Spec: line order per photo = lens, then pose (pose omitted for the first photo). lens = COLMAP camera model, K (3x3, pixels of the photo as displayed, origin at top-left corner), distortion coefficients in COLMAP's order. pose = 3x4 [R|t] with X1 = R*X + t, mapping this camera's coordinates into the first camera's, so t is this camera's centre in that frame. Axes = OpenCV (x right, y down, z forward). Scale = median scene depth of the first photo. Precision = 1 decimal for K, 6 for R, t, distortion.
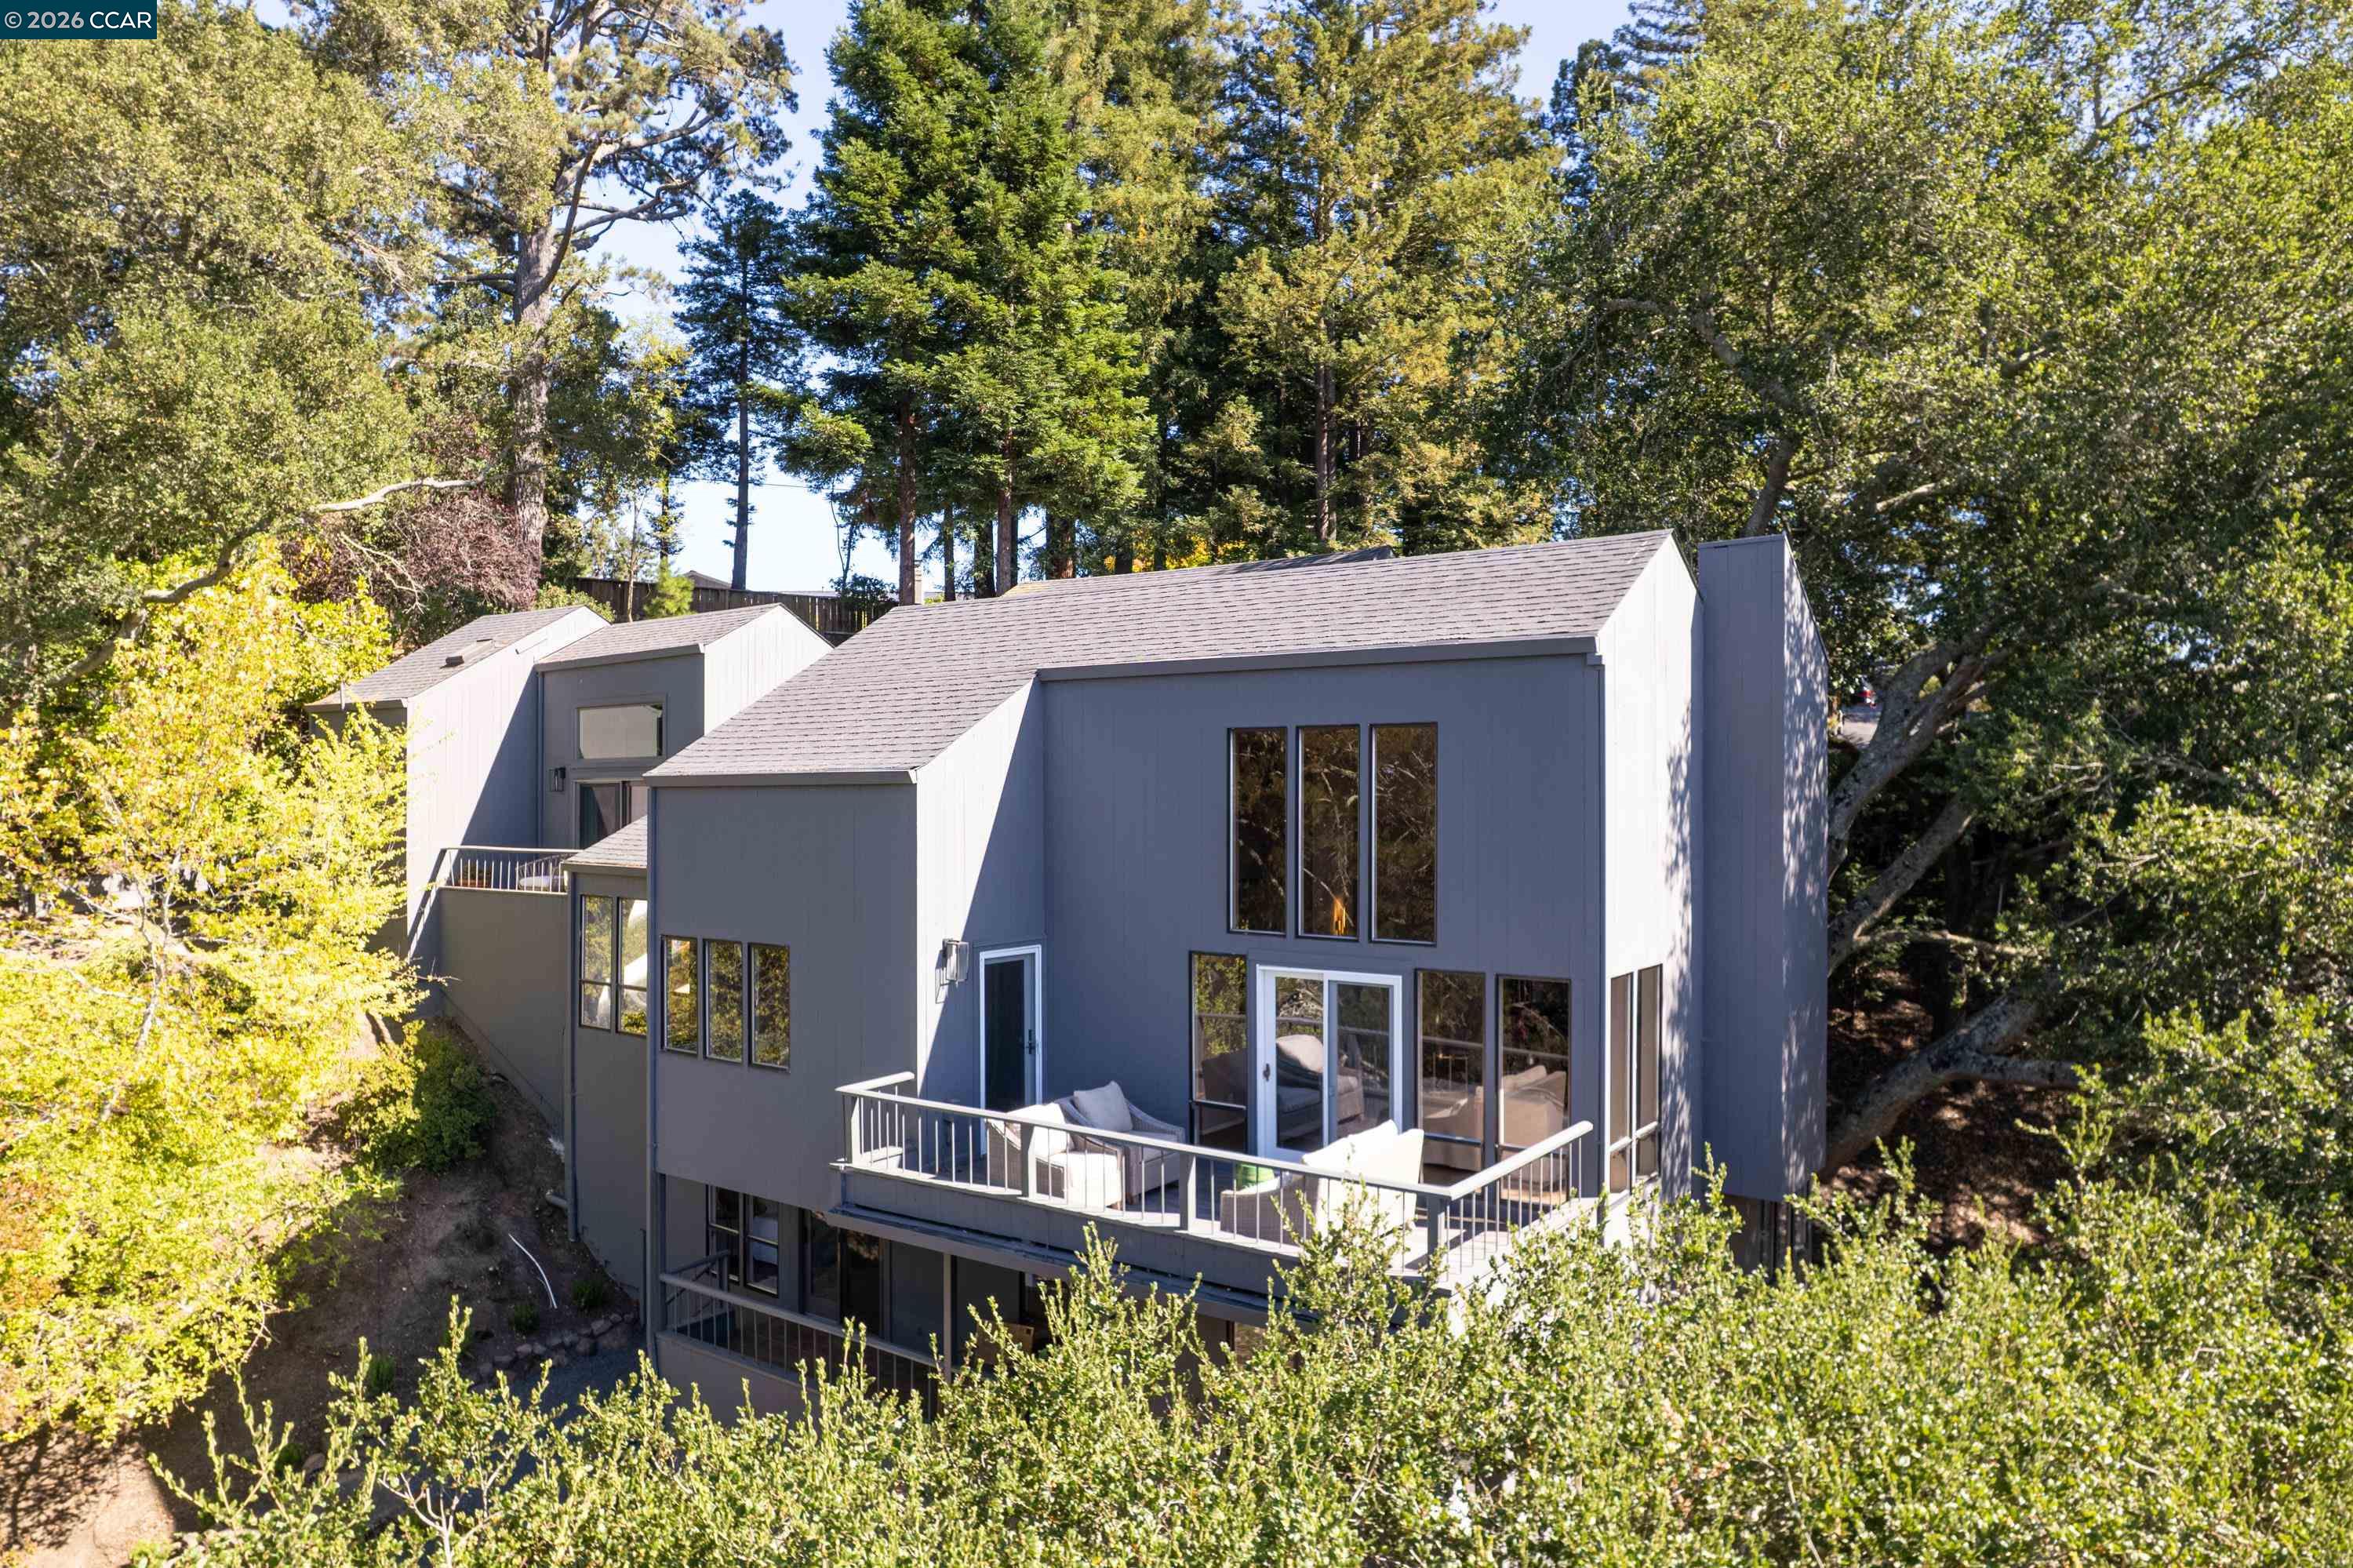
lens RADIAL K [[1479.2, 0, 1163.8], [0, 1479.2, 790.7], [0, 0, 1]] dist [-0.032753, 0.001262]
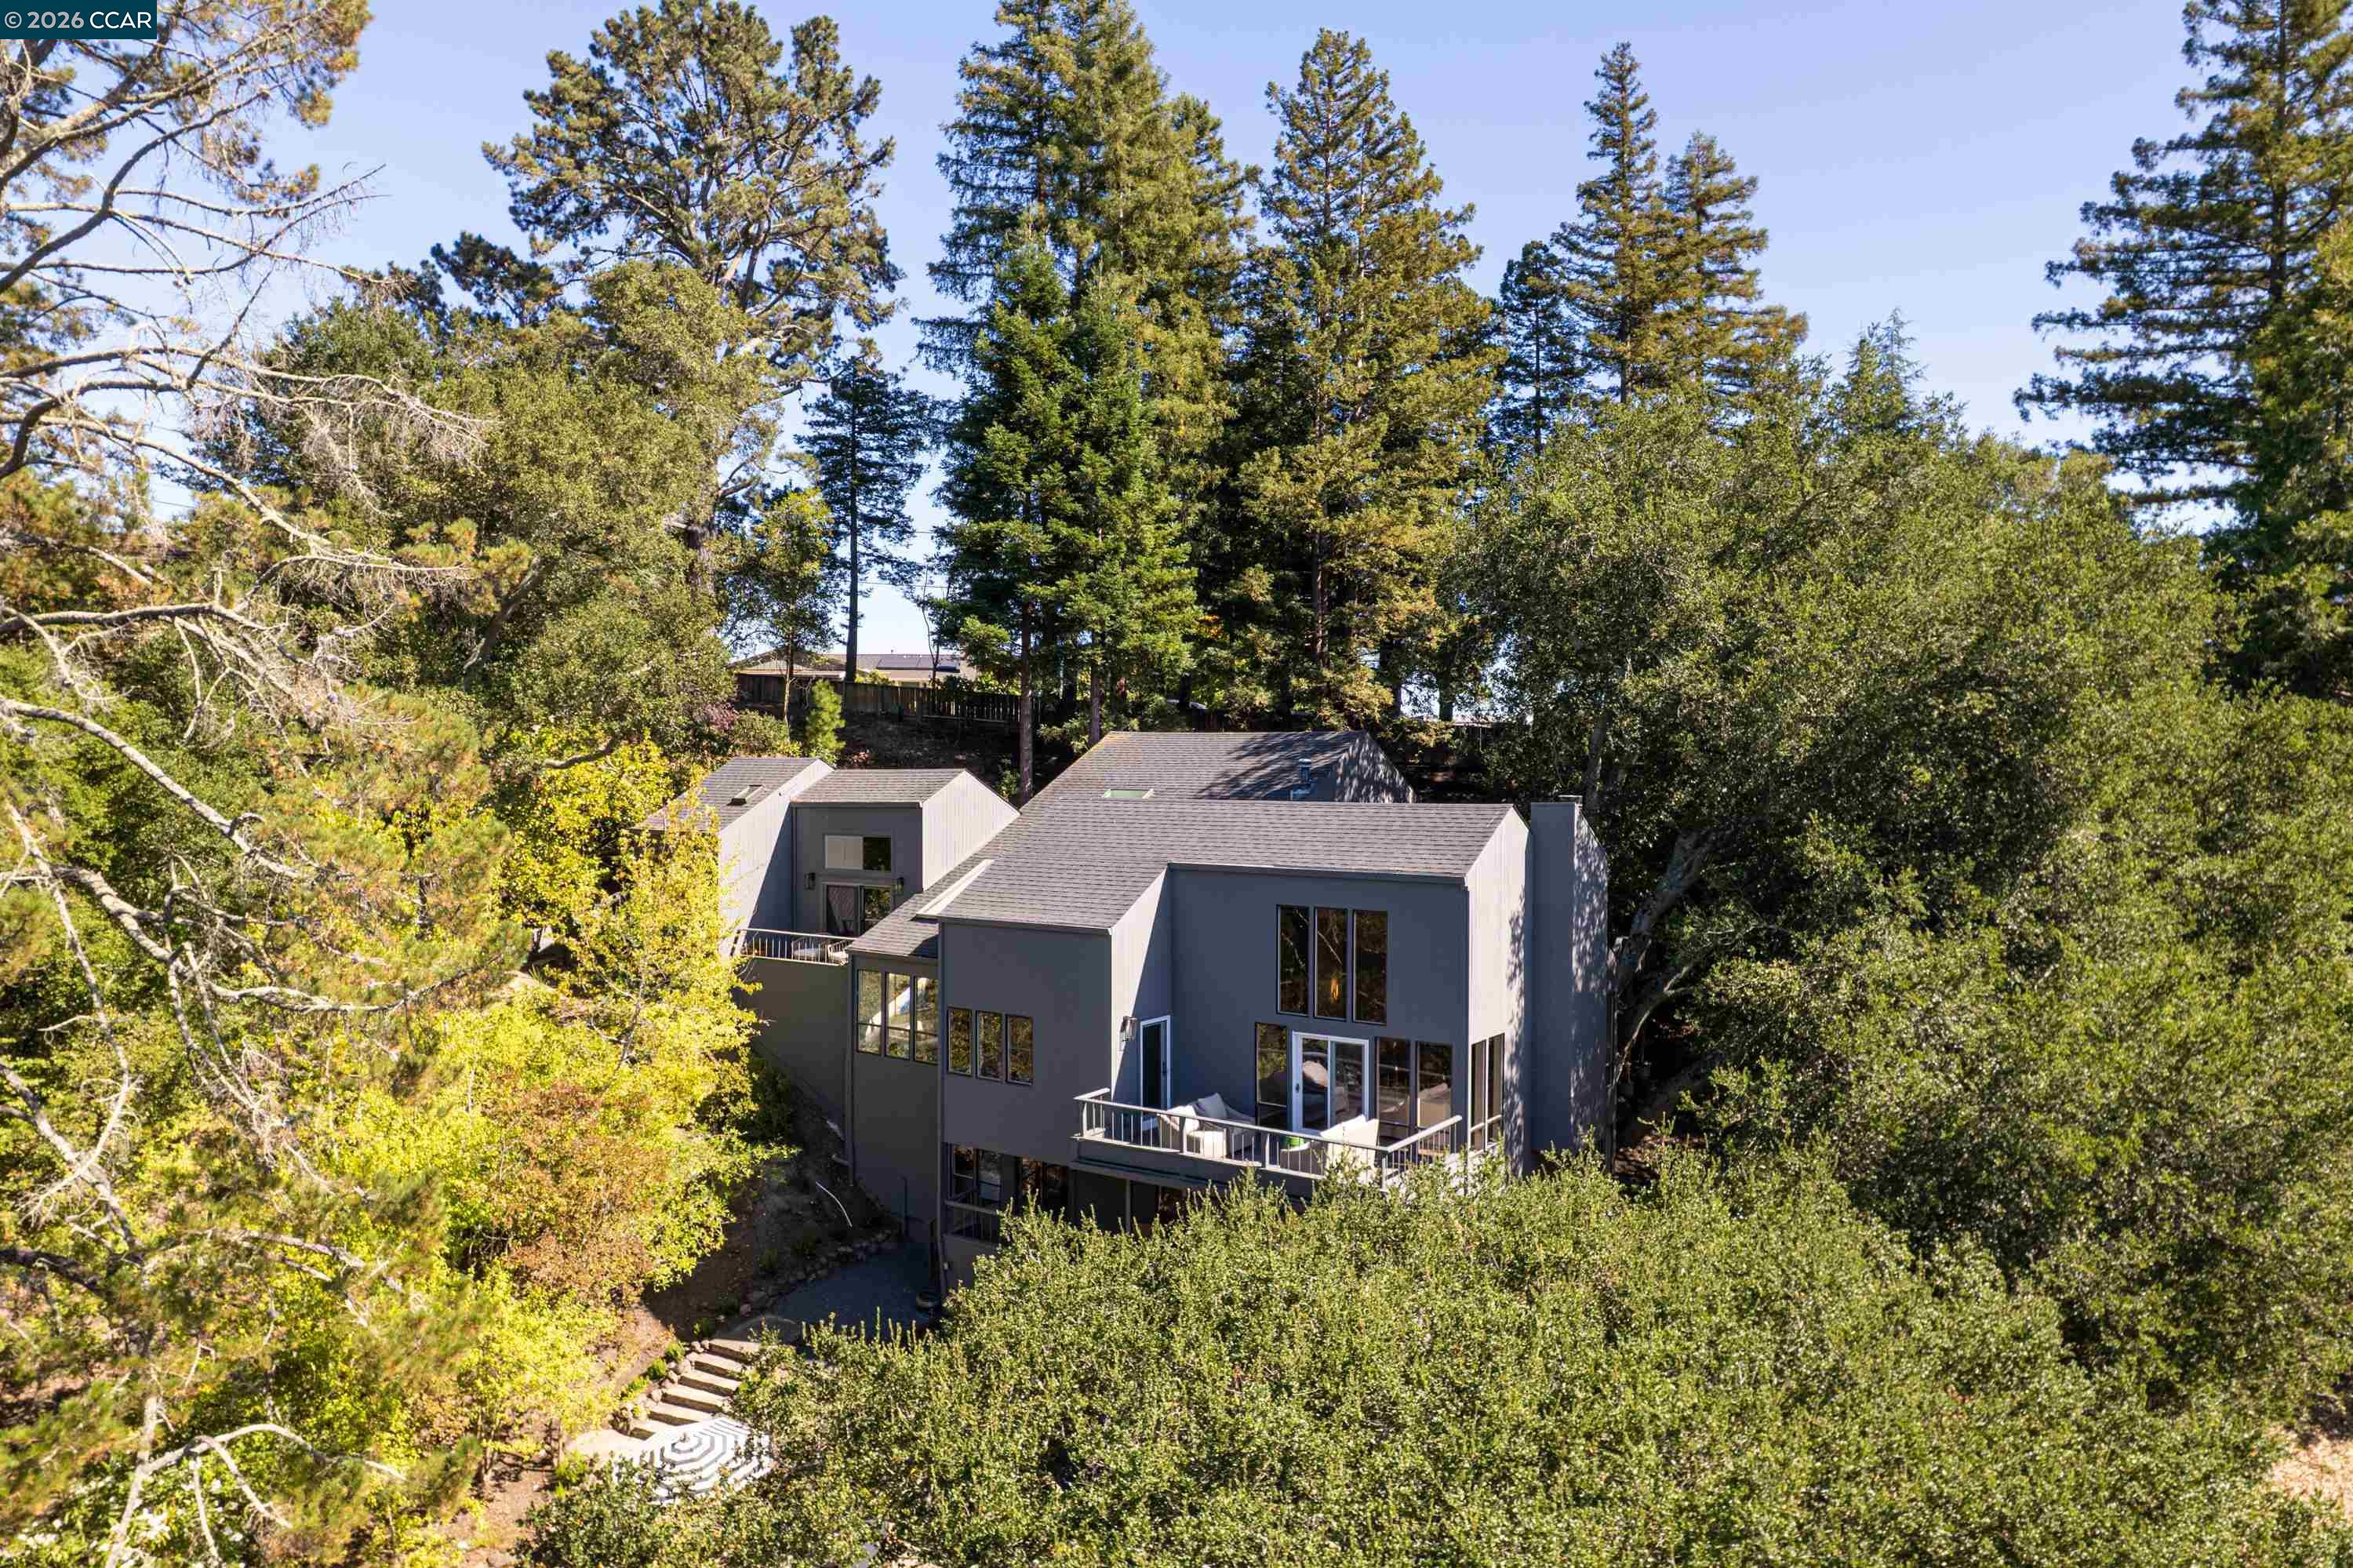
lens RADIAL K [[1483.1, 0, 1188.8], [0, 1483.1, 823.9], [0, 0, 1]] dist [-0.035748, -0.001159]
pose [[0.999575, 0.000109, 0.029162, -0.123703], [-0.001431, 0.998972, 0.045318, -0.229874], [-0.029127, -0.045340, 0.998547, -0.865486]]
